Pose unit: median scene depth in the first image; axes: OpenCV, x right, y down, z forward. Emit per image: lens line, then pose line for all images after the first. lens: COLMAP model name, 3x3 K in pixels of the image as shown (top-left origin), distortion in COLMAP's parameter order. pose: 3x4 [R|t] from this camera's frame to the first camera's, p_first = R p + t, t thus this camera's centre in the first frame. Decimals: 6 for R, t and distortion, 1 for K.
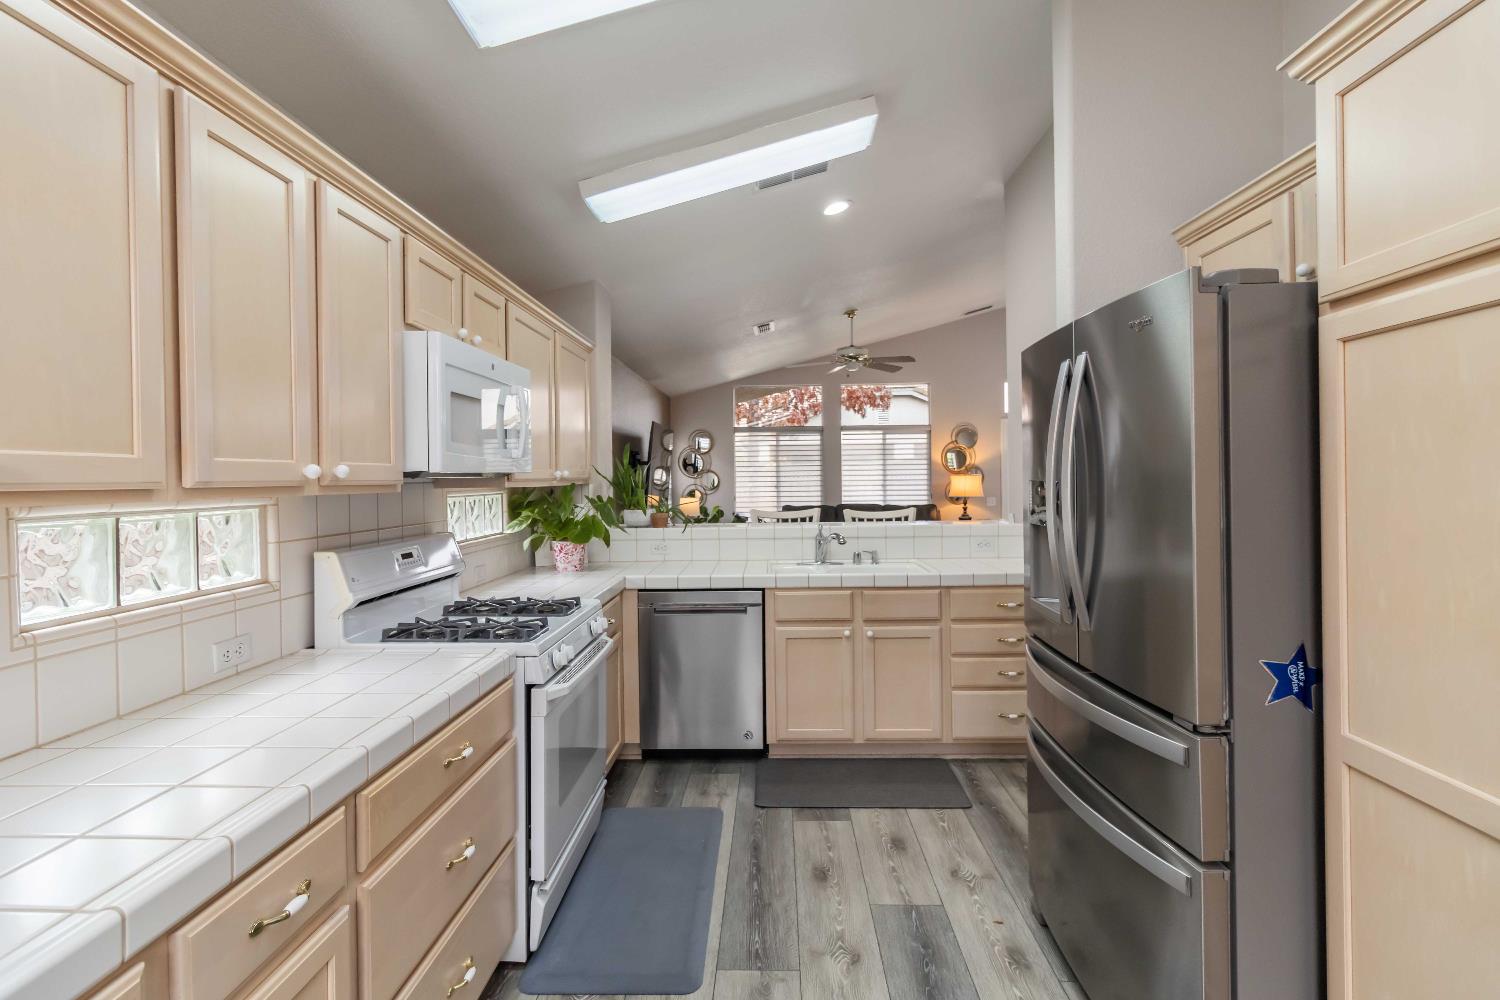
lens RADIAL K [[713.1, 0, 749.3], [0, 713.1, 485.6], [0, 0, 1]] dist [-0.004830, 0.001313]
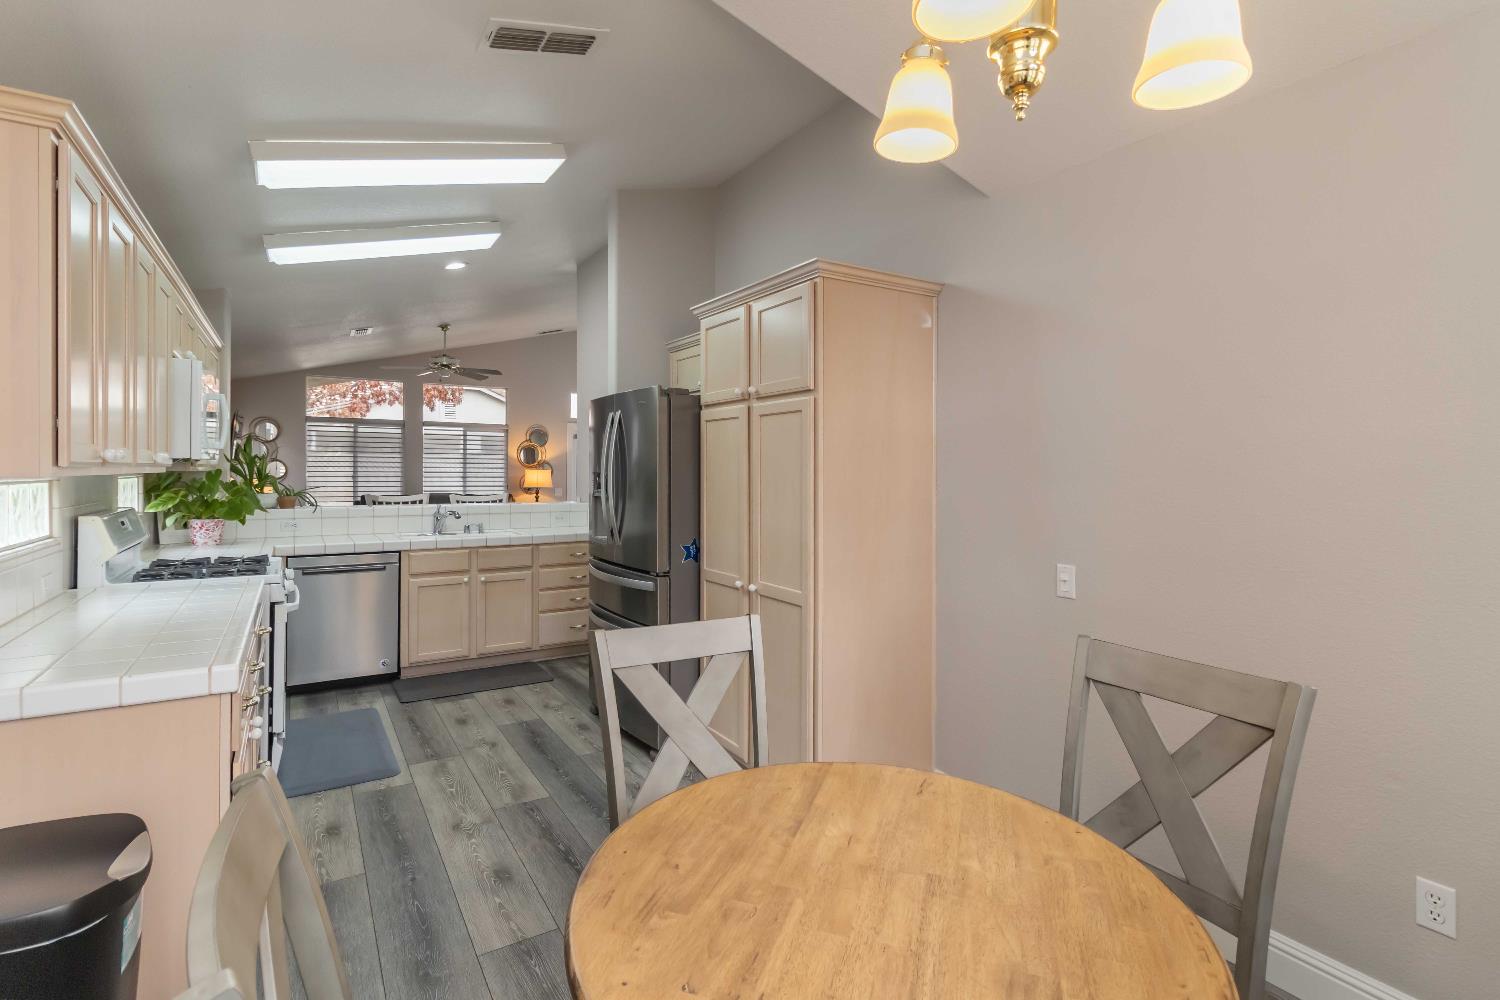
lens RADIAL K [[713.1, 0, 758.8], [0, 713.1, 472.6], [0, 0, 1]] dist [-0.004830, 0.001313]
pose [[0.819360, 0.018140, 0.572992, -0.197291], [-0.011954, 0.999823, -0.014558, 0.009283], [-0.573154, 0.005079, 0.819432, -0.480902]]
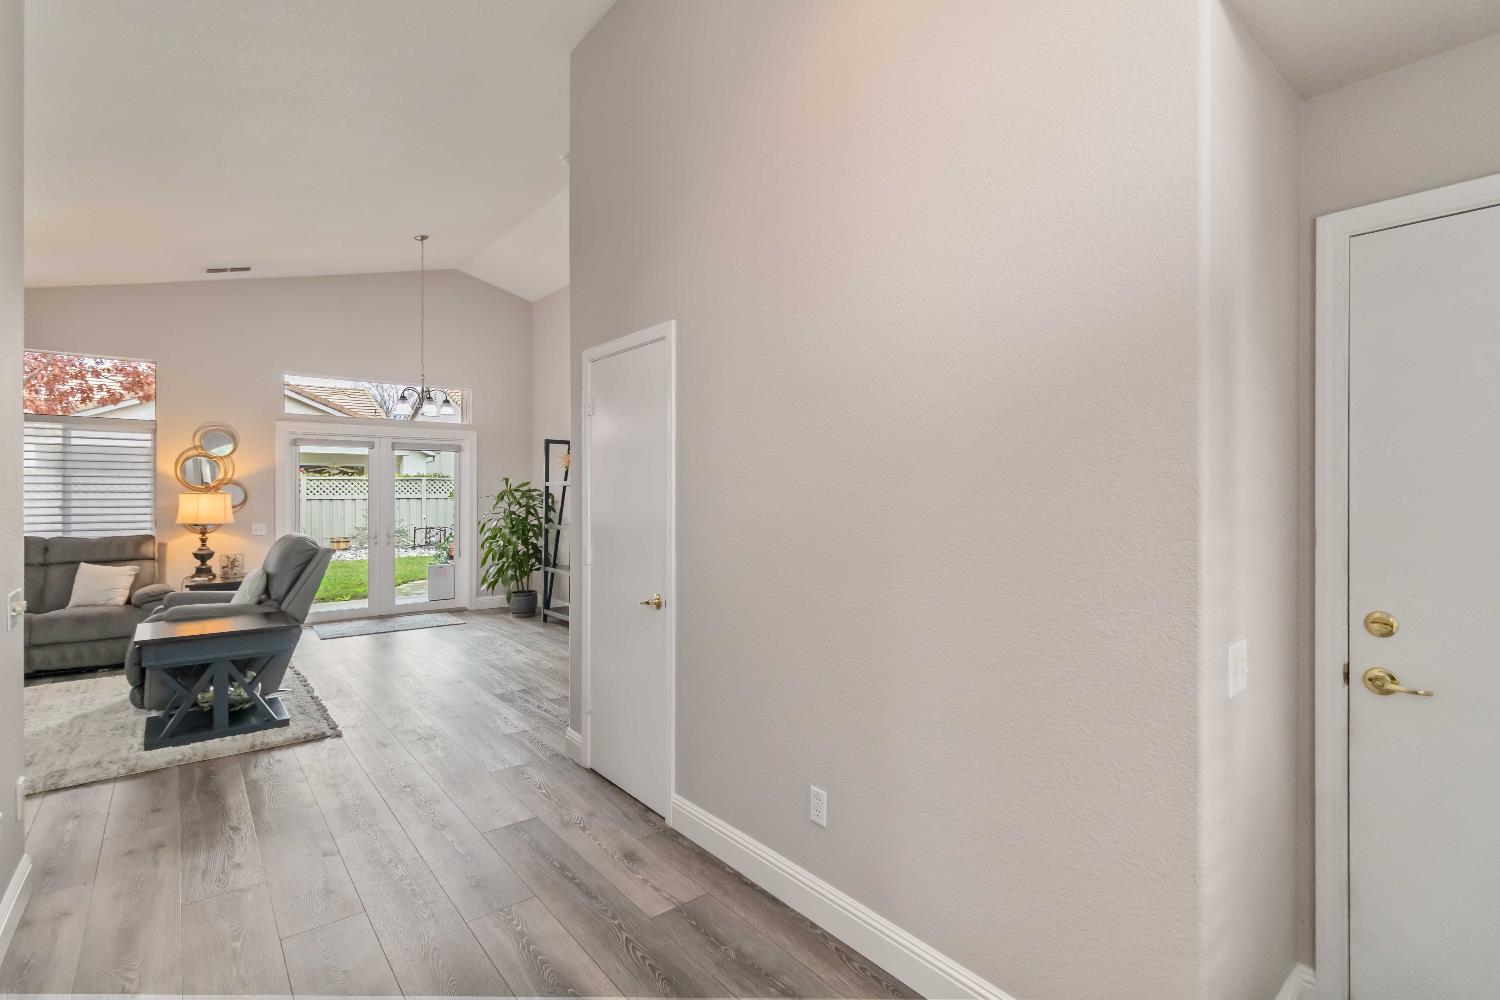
lens RADIAL K [[713.1, 0, 753.9], [0, 713.1, 492.8], [0, 0, 1]] dist [-0.004830, 0.001313]
pose [[0.744846, 0.015795, 0.667050, 0.629118], [-0.007846, 0.999858, -0.014915, -0.024968], [-0.667190, 0.005876, 0.744864, 0.236471]]
